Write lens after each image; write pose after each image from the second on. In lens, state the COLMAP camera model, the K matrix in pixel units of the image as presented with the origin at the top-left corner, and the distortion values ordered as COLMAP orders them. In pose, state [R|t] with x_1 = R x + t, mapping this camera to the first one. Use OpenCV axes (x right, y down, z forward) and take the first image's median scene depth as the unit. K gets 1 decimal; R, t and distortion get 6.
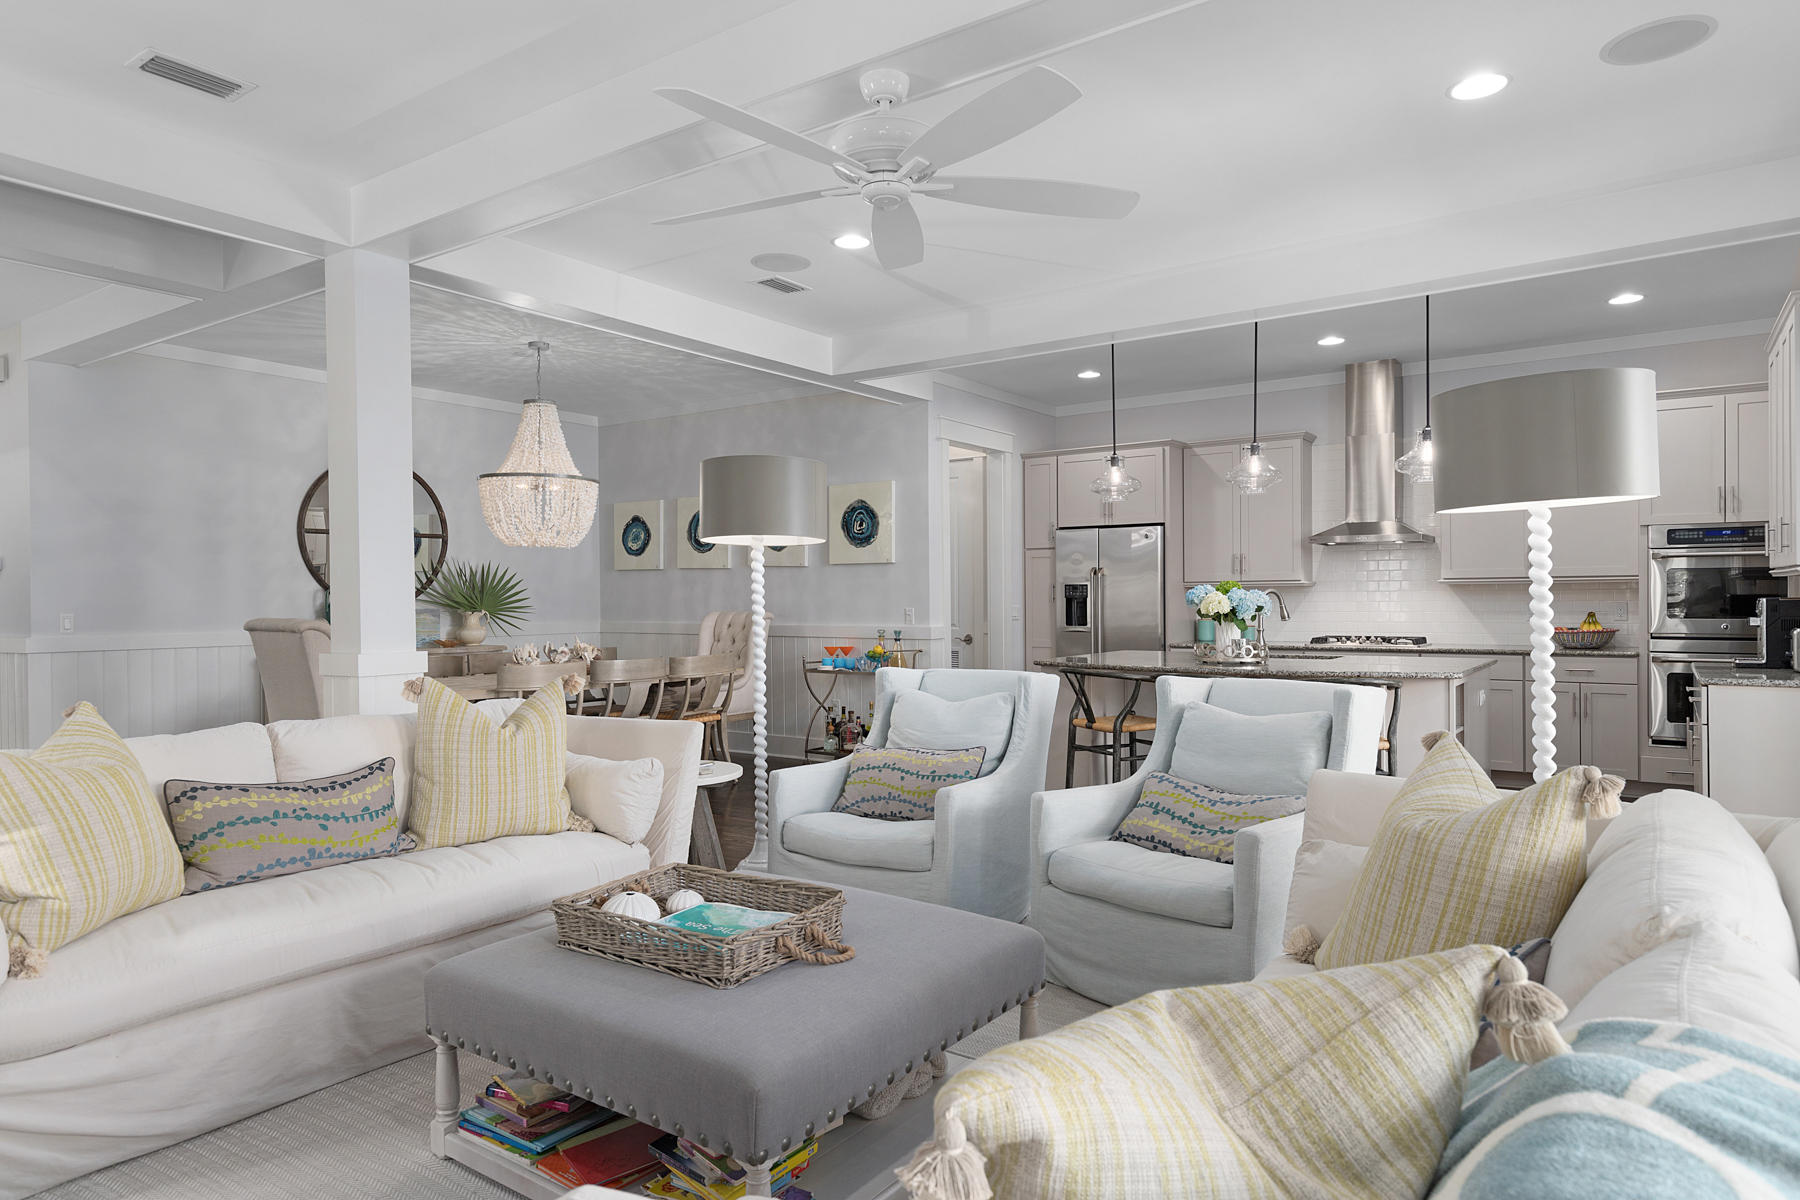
lens RADIAL K [[1075.2, 0, 908.2], [0, 1075.2, 600.5], [0, 0, 1]] dist [0.000768, 0.000471]
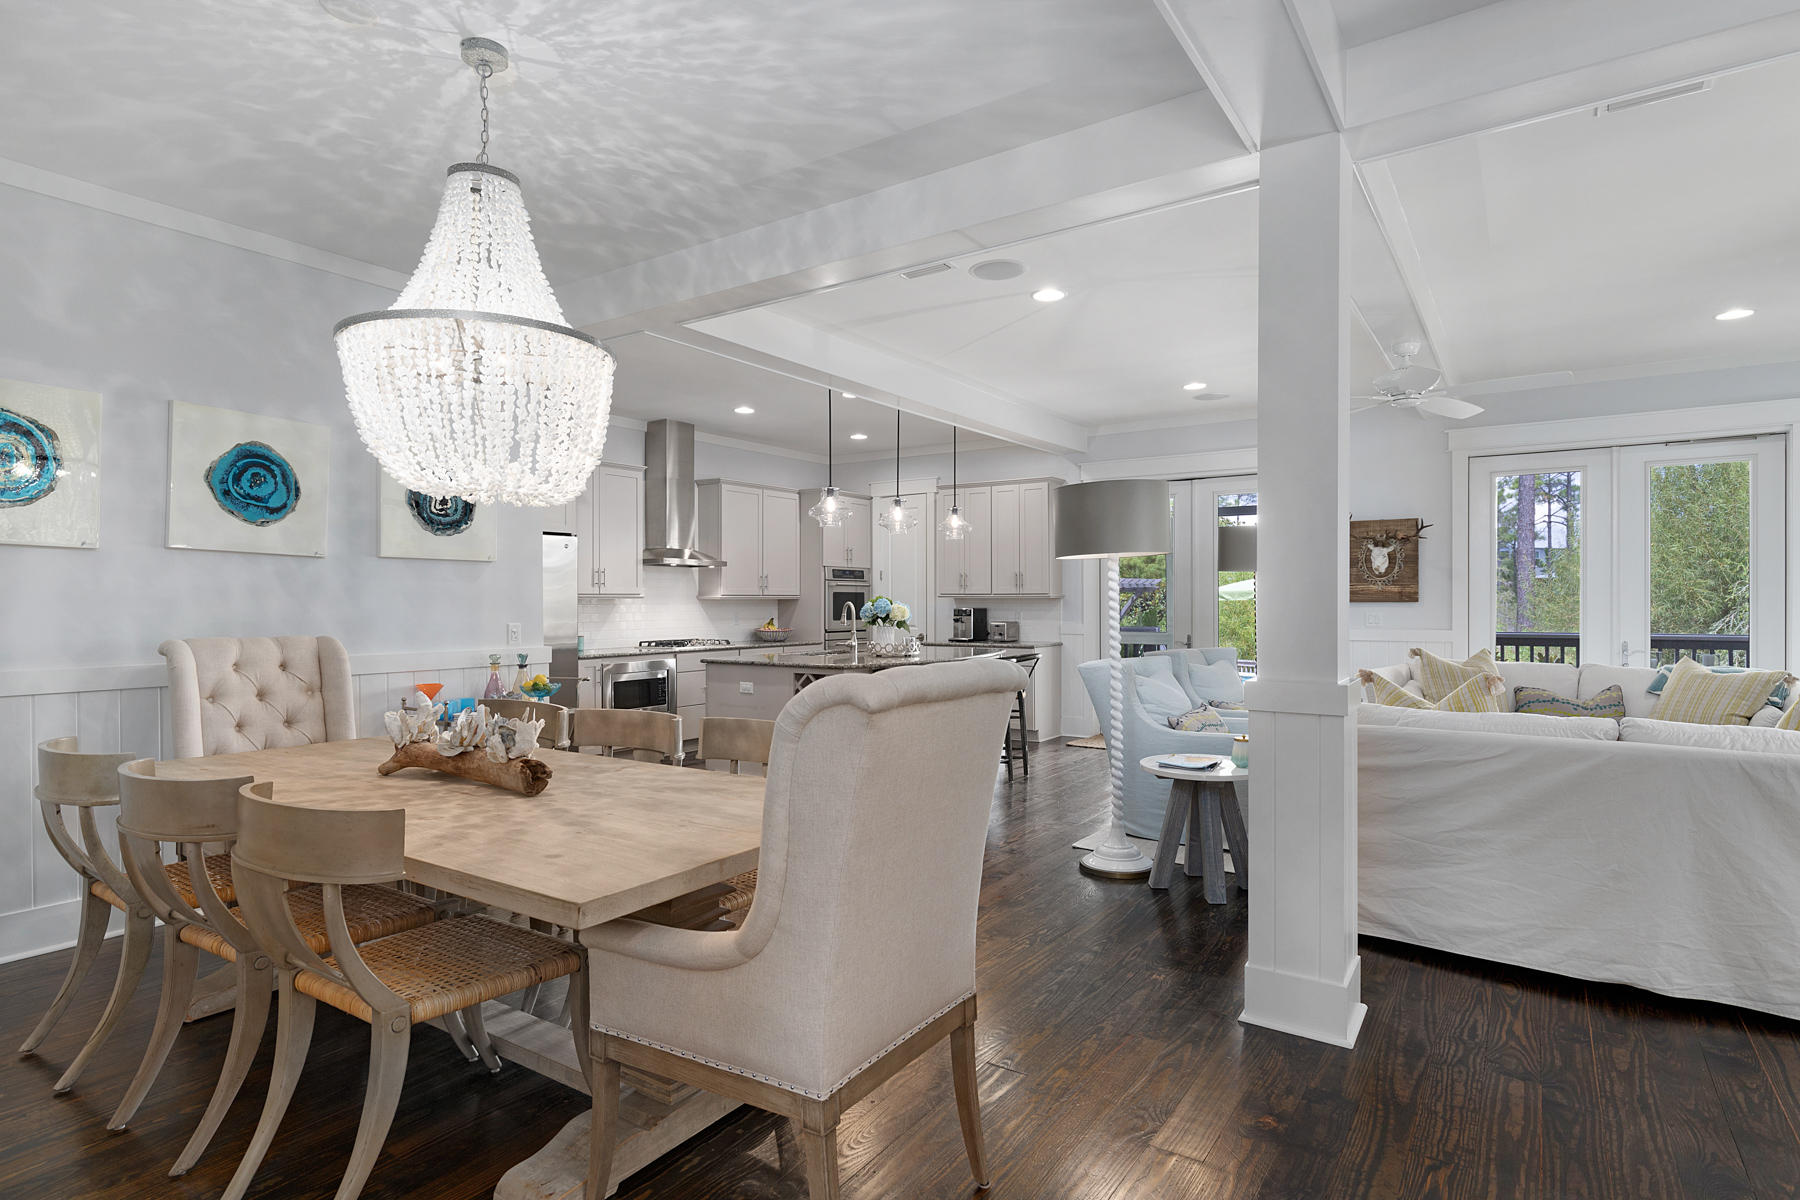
lens RADIAL K [[933.2, 0, 909.1], [0, 933.2, 602.9], [0, 0, 1]] dist [0.003475, 0.000009]
pose [[-0.023912, 0.005054, 0.999701, -0.806250], [0.000710, 0.999987, -0.005039, -0.004805], [-0.999714, 0.000589, -0.023915, 0.927104]]
